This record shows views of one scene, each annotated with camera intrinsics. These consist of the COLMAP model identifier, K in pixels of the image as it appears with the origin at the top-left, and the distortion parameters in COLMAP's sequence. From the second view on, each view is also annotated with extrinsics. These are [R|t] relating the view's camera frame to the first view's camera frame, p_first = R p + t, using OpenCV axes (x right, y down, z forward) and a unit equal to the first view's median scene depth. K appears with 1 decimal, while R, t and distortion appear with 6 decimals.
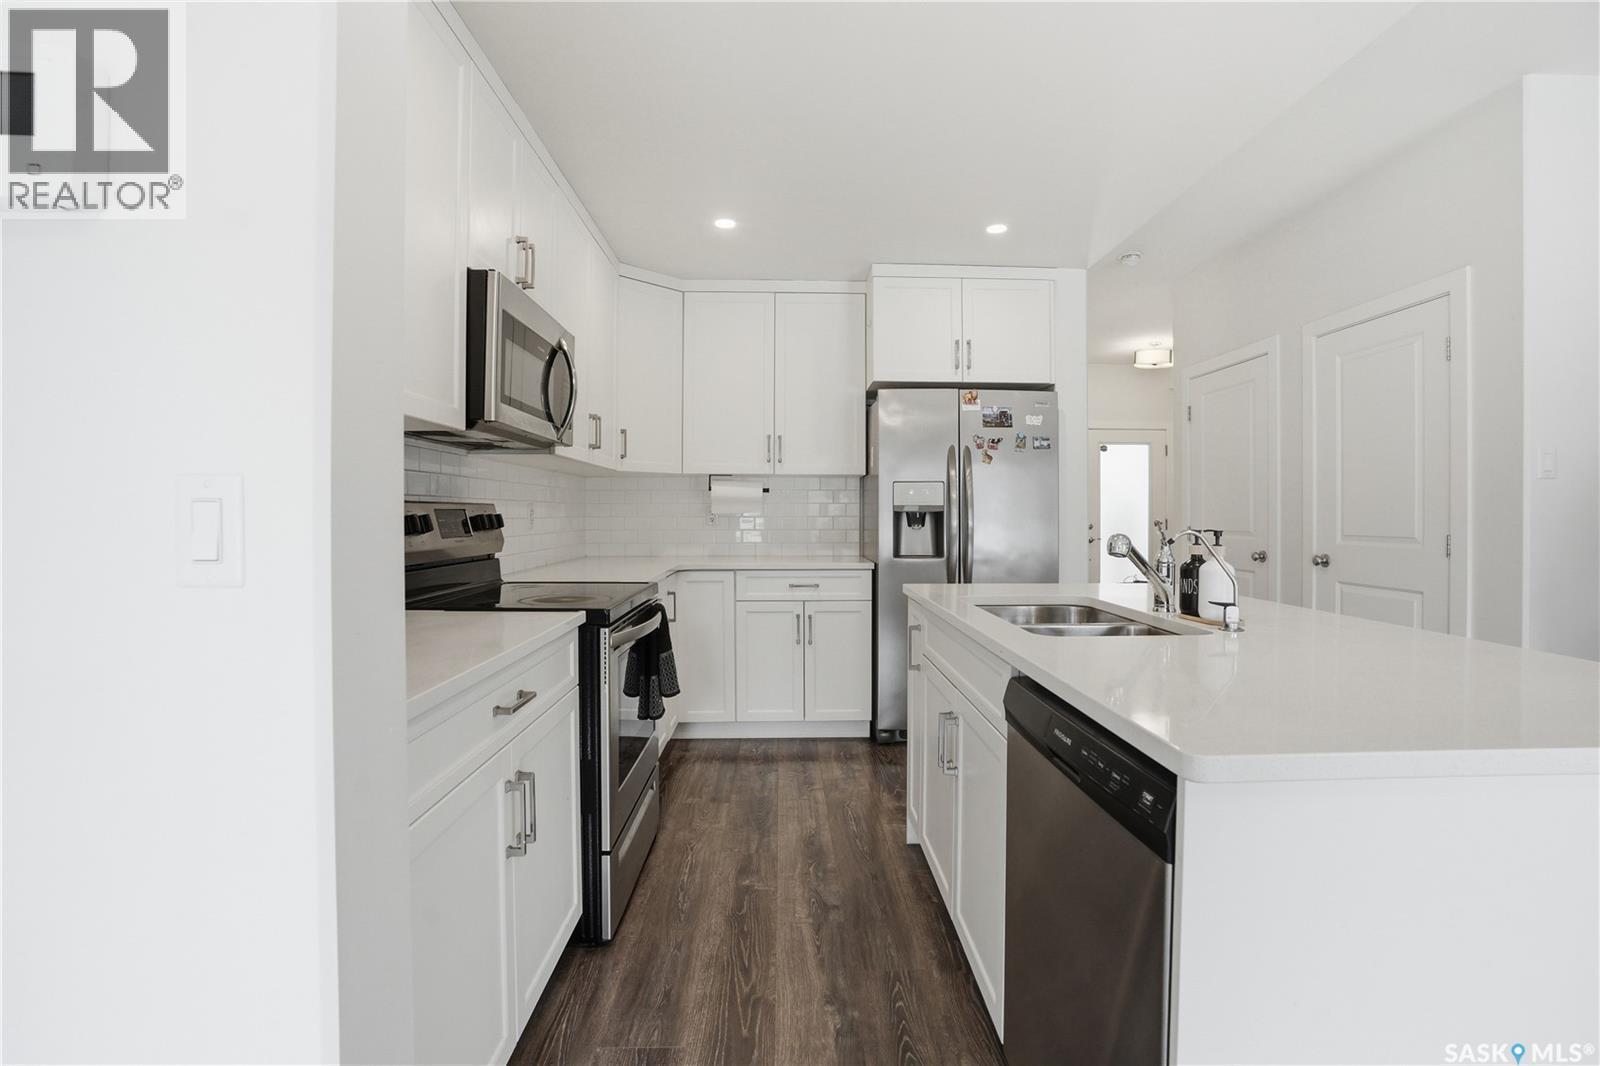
lens RADIAL K [[752.9, 0, 803.5], [0, 752.9, 522.2], [0, 0, 1]] dist [-0.069727, 0.025593]
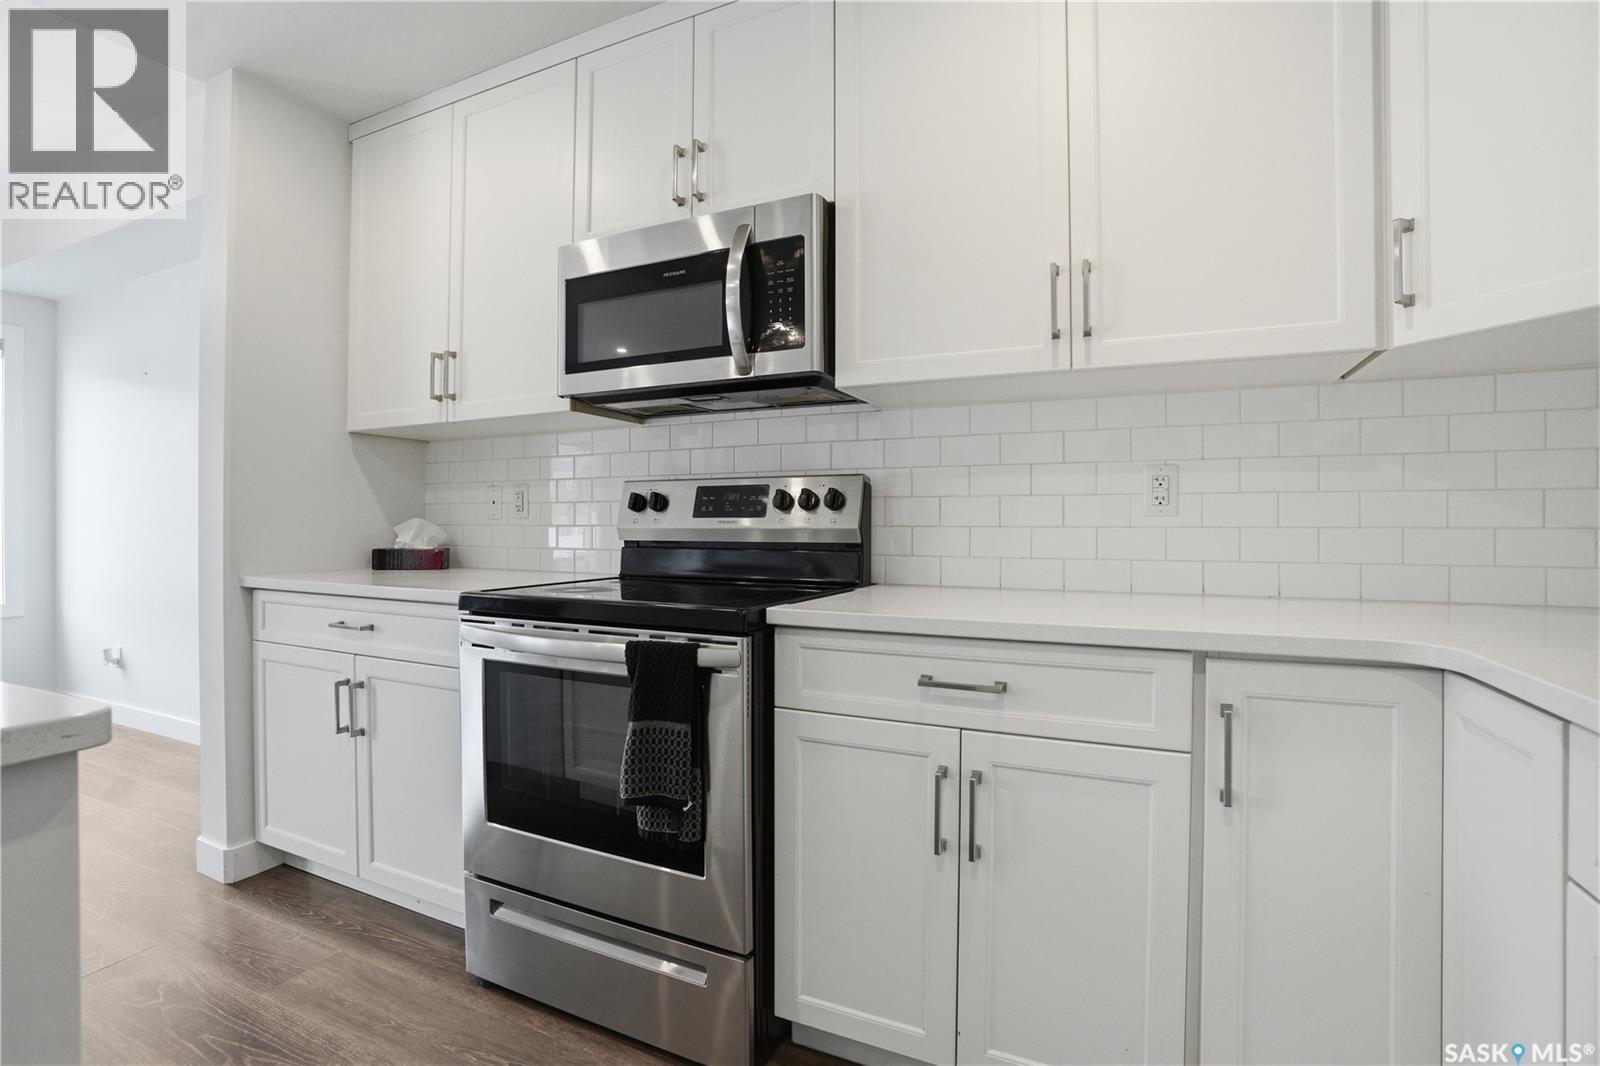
lens RADIAL K [[738.1, 0, 804.1], [0, 738.1, 525.4], [0, 0, 1]] dist [-0.068363, 0.023052]
pose [[-0.454290, 0.000621, -0.890853, 0.168602], [-0.012566, 0.999896, 0.007105, 0.014395], [0.890765, 0.014422, -0.454235, 0.923675]]
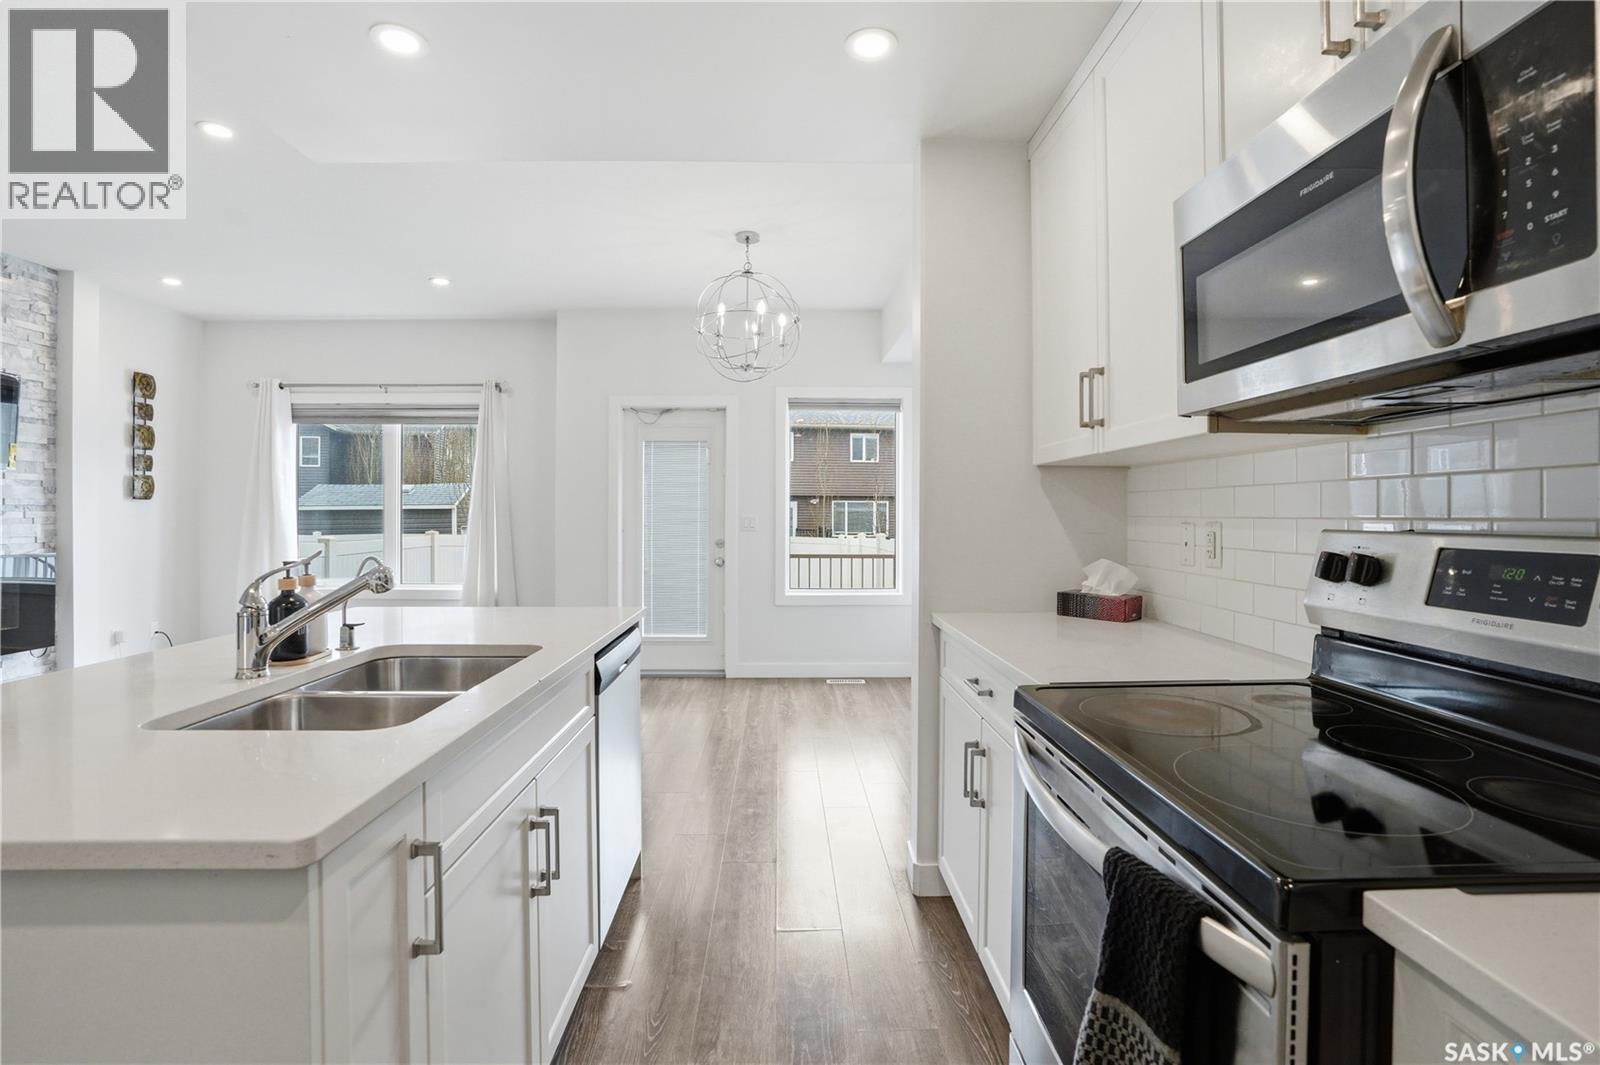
lens RADIAL K [[752.9, 0, 803.5], [0, 752.9, 521.7], [0, 0, 1]] dist [-0.069727, 0.025593]
pose [[-0.999999, -0.001633, 0.000524, -0.029382], [-0.001620, 0.999731, 0.023128, -0.027768], [-0.000562, 0.023128, -0.999732, 0.897662]]
